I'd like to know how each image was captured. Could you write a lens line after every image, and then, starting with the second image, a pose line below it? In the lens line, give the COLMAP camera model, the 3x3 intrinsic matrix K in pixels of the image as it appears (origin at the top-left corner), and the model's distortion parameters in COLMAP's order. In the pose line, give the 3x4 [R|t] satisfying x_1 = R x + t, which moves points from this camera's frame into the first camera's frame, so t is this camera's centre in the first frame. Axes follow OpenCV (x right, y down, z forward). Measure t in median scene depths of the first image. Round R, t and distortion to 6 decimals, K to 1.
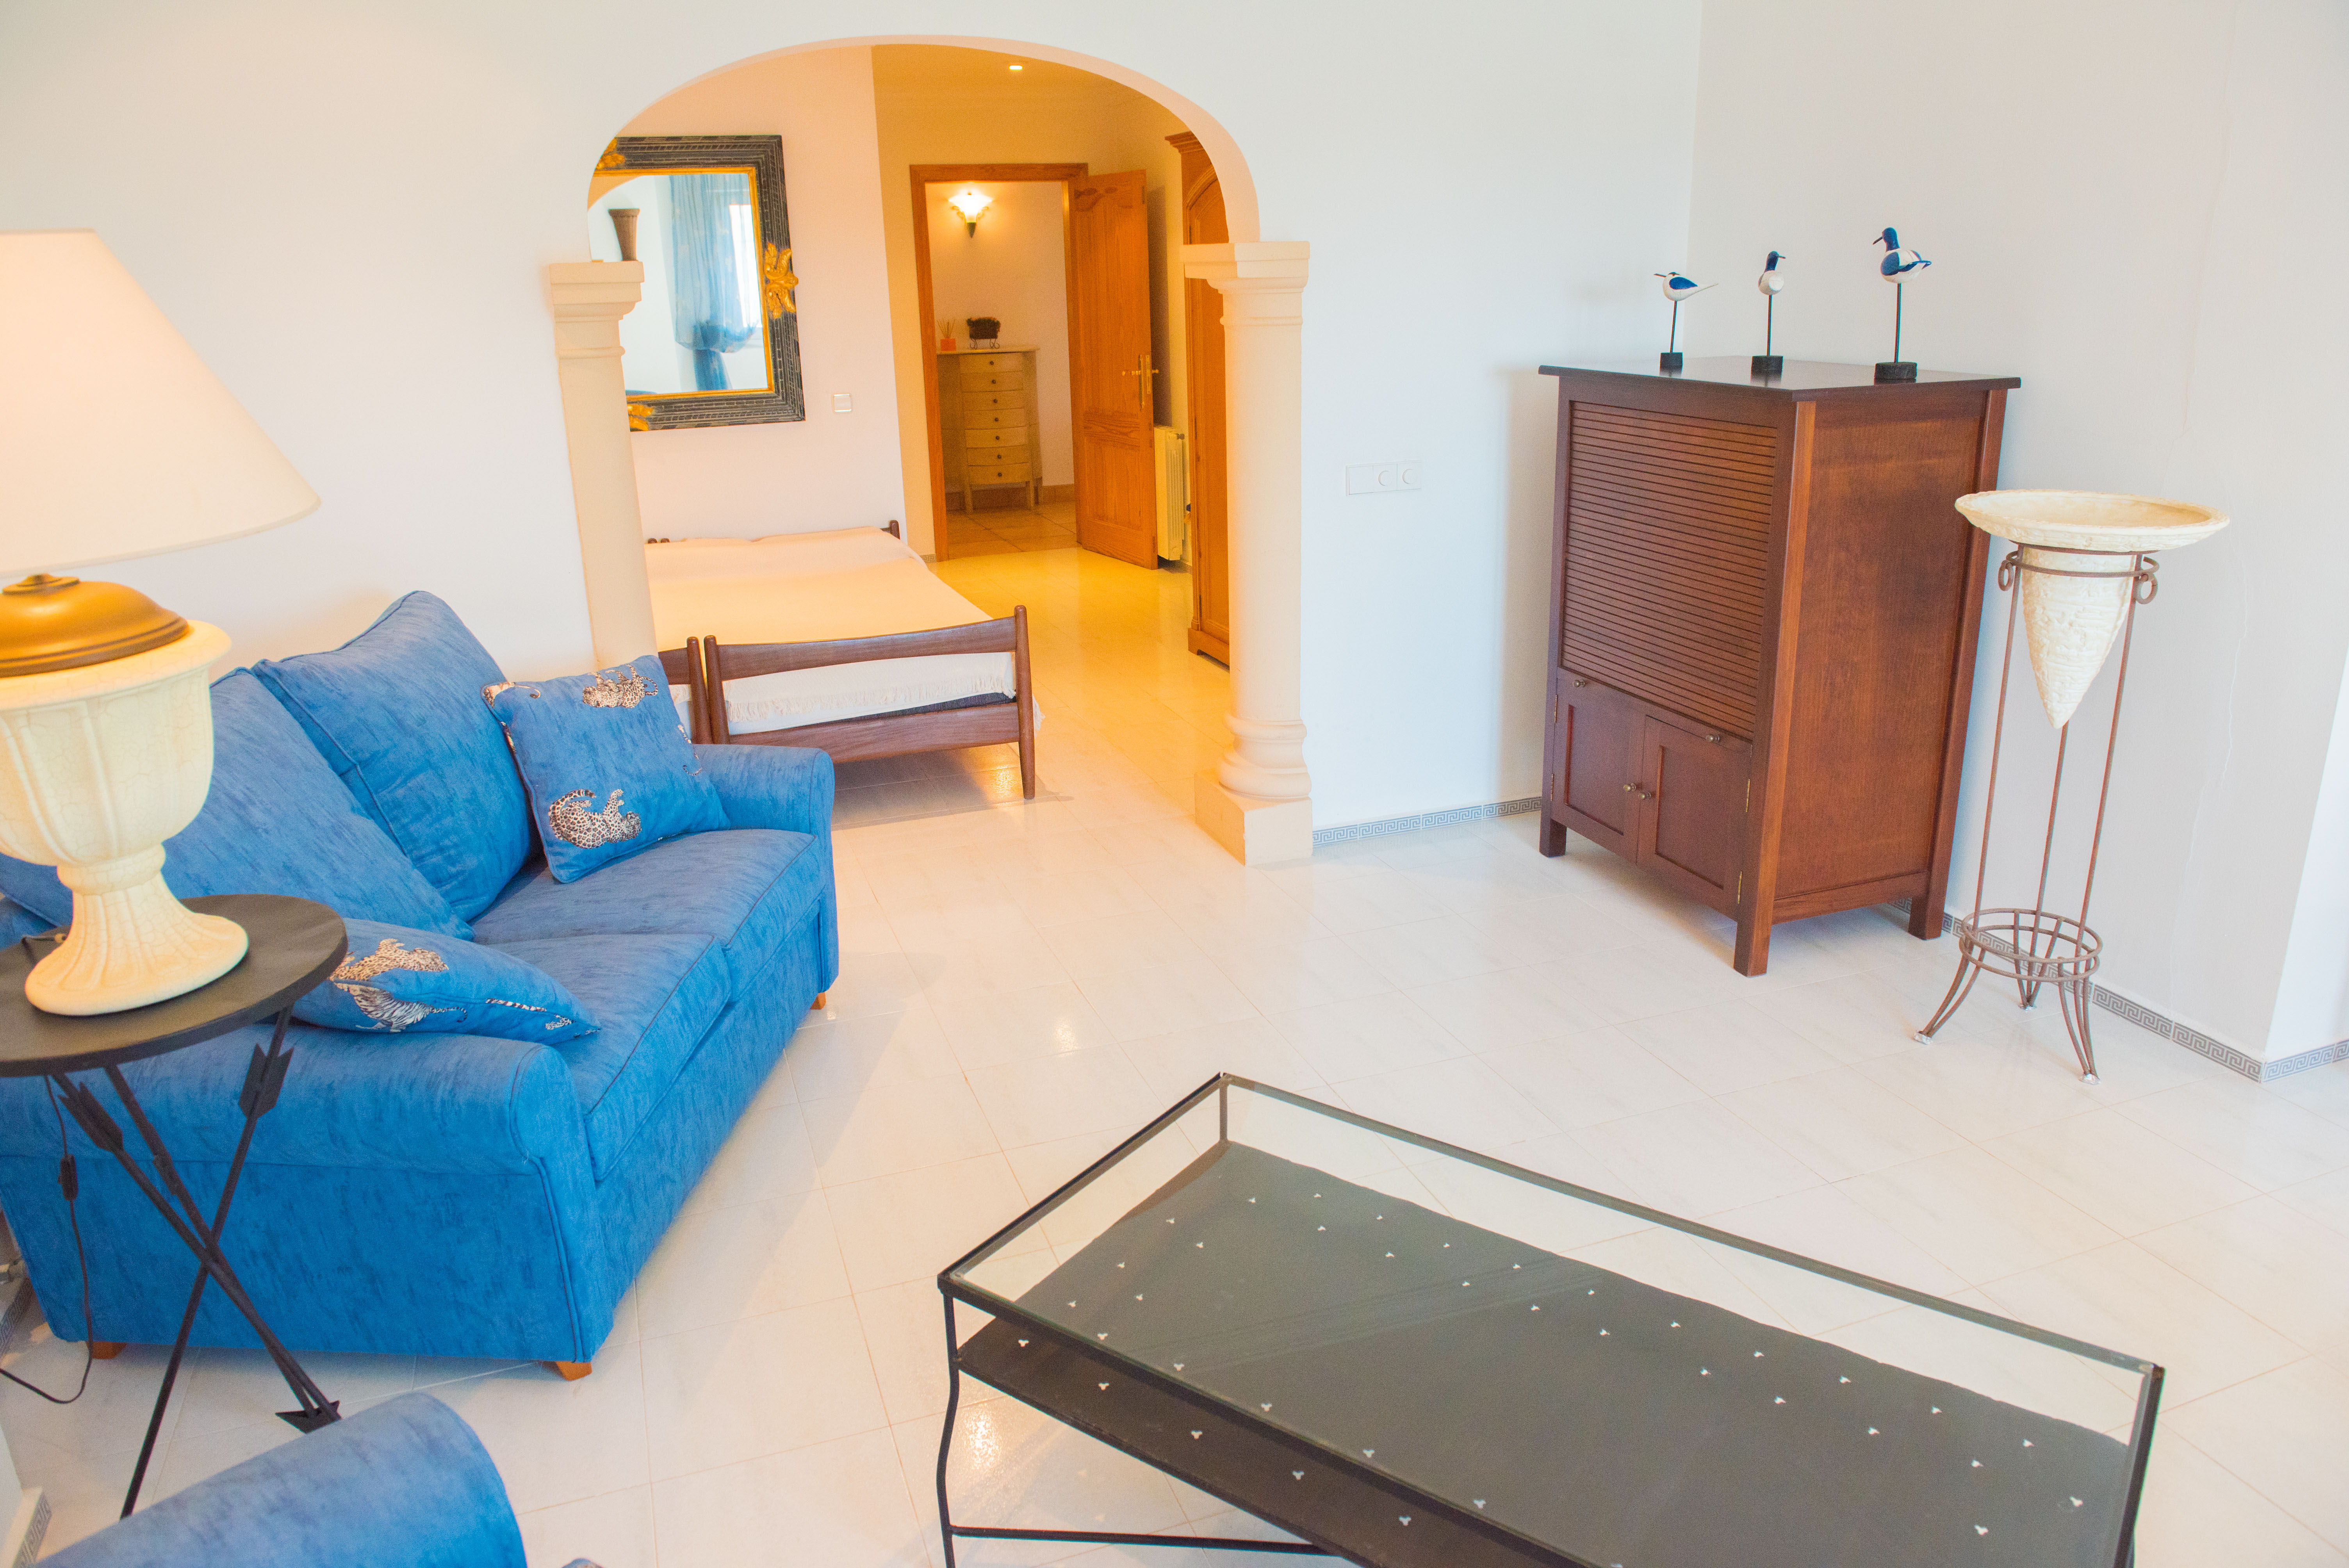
lens RADIAL K [[1697.8, 0, 1174.5], [0, 1697.8, 784.0], [0, 0, 1]] dist [-0.049030, -0.001557]
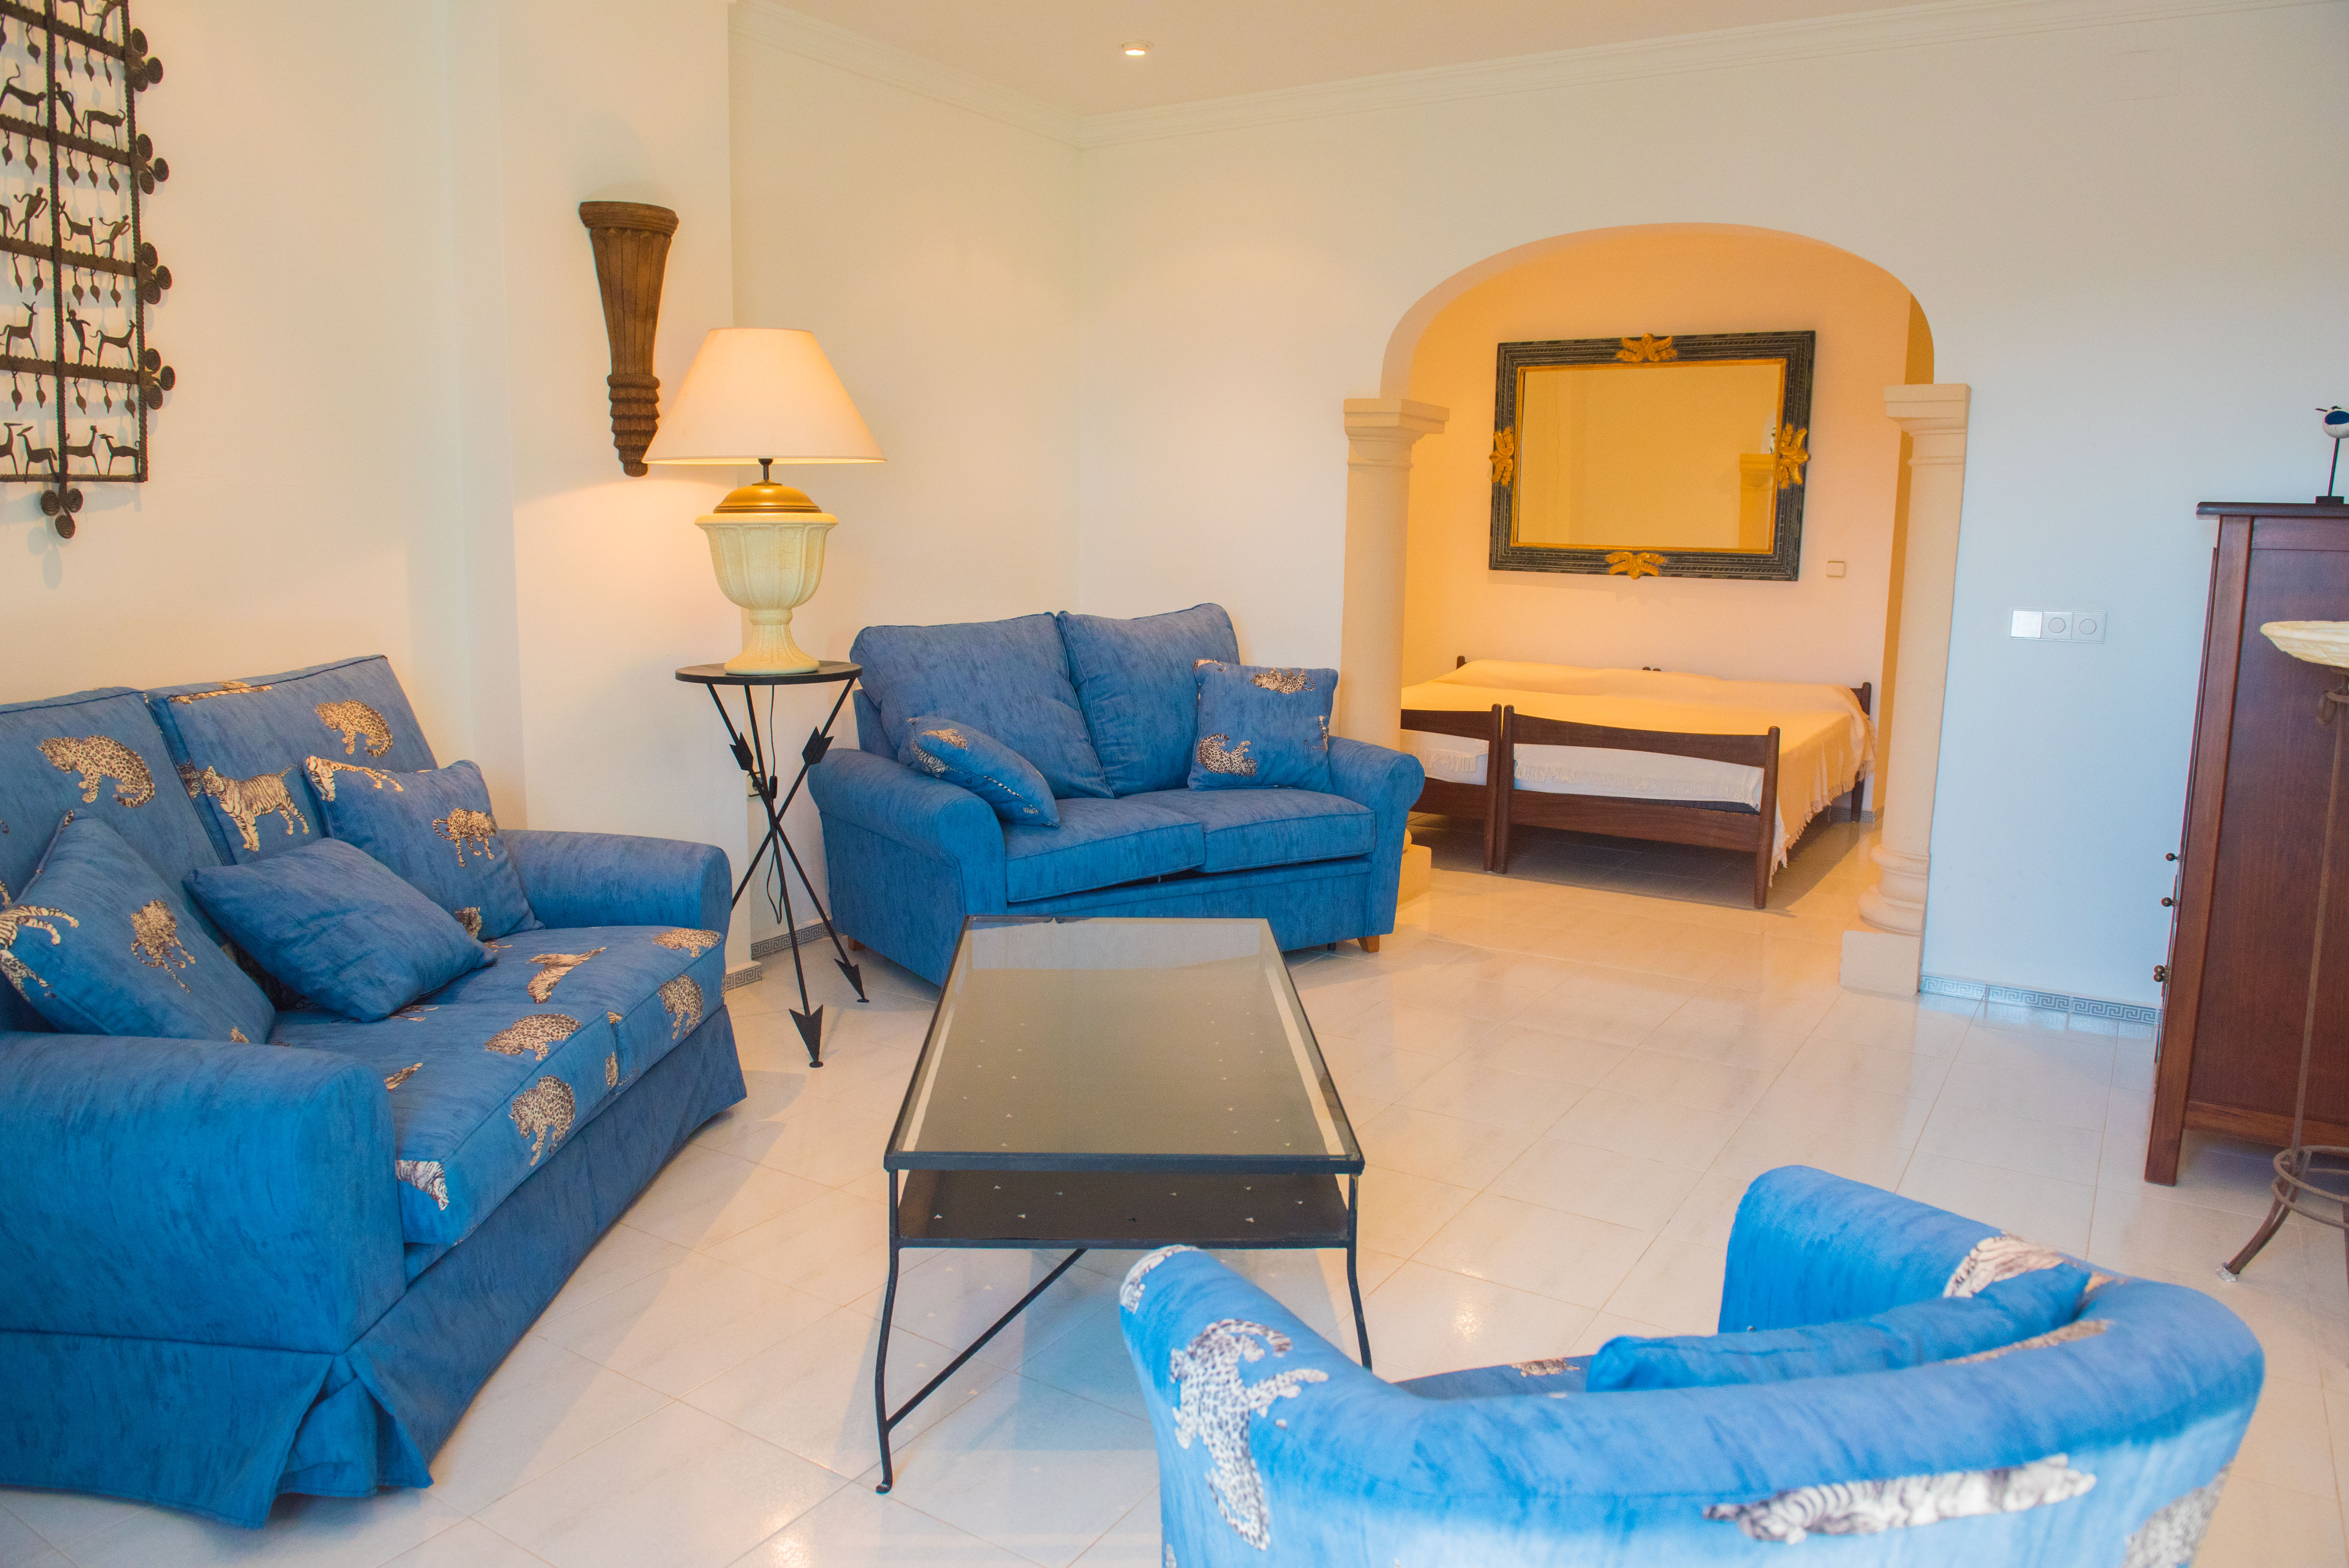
lens RADIAL K [[1807.0, 0, 1174.5], [0, 1807.0, 784.0], [0, 0, 1]] dist [0.000685, -0.093909]
pose [[0.571231, 0.144110, -0.808039, 0.674236], [-0.279119, 0.959901, -0.026125, 0.072899], [0.771873, 0.240462, 0.588549, 0.034346]]
